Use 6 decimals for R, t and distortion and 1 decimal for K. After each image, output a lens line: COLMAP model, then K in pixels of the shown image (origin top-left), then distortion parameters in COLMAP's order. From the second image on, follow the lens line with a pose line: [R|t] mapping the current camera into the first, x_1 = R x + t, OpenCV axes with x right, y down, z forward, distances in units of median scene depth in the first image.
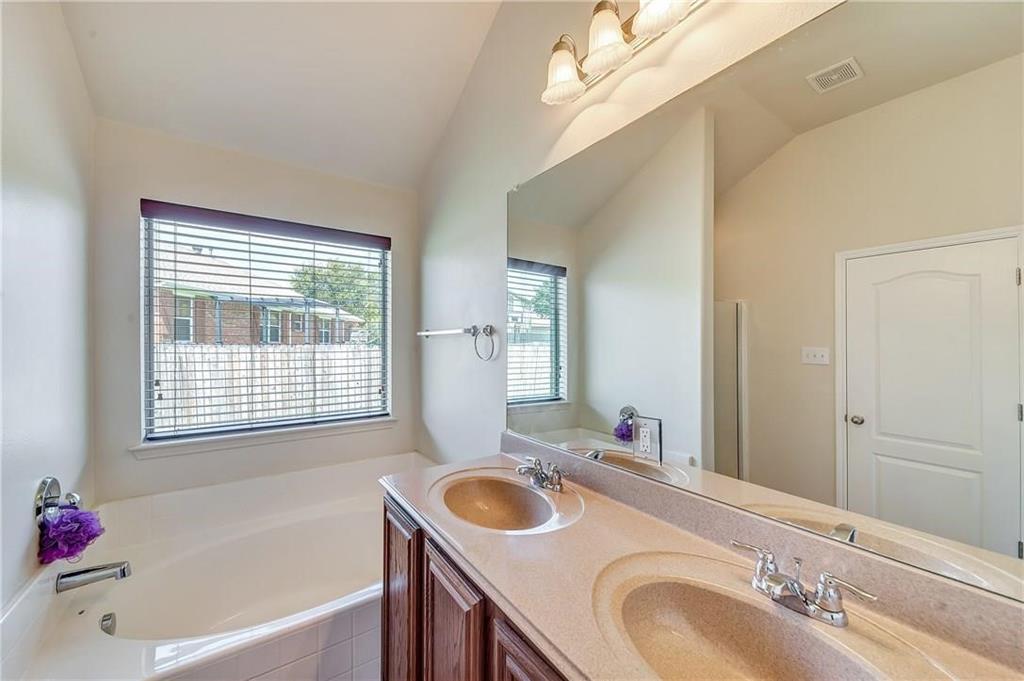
lens RADIAL K [[372.5, 0, 511.0], [0, 372.5, 349.1], [0, 0, 1]] dist [-0.001216, -0.000973]
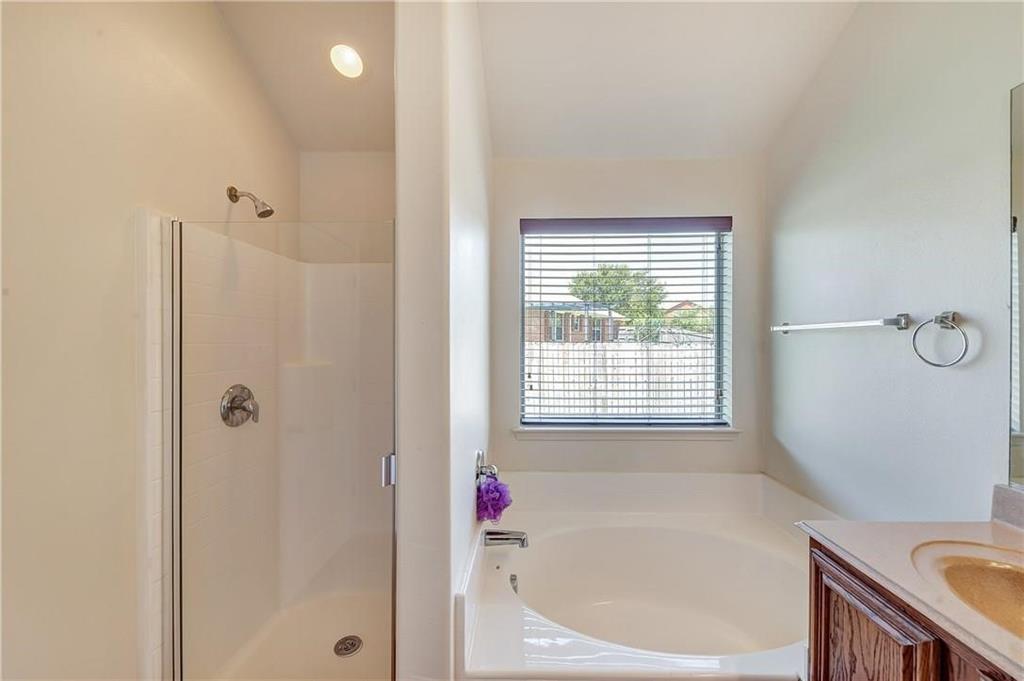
lens RADIAL K [[372.5, 0, 532.6], [0, 372.5, 346.4], [0, 0, 1]] dist [-0.001216, -0.000973]
pose [[0.812829, 0.005531, -0.582477, -0.260886], [-0.006289, 0.999980, 0.000719, -0.000591], [0.582469, 0.003079, 0.812847, 0.061735]]
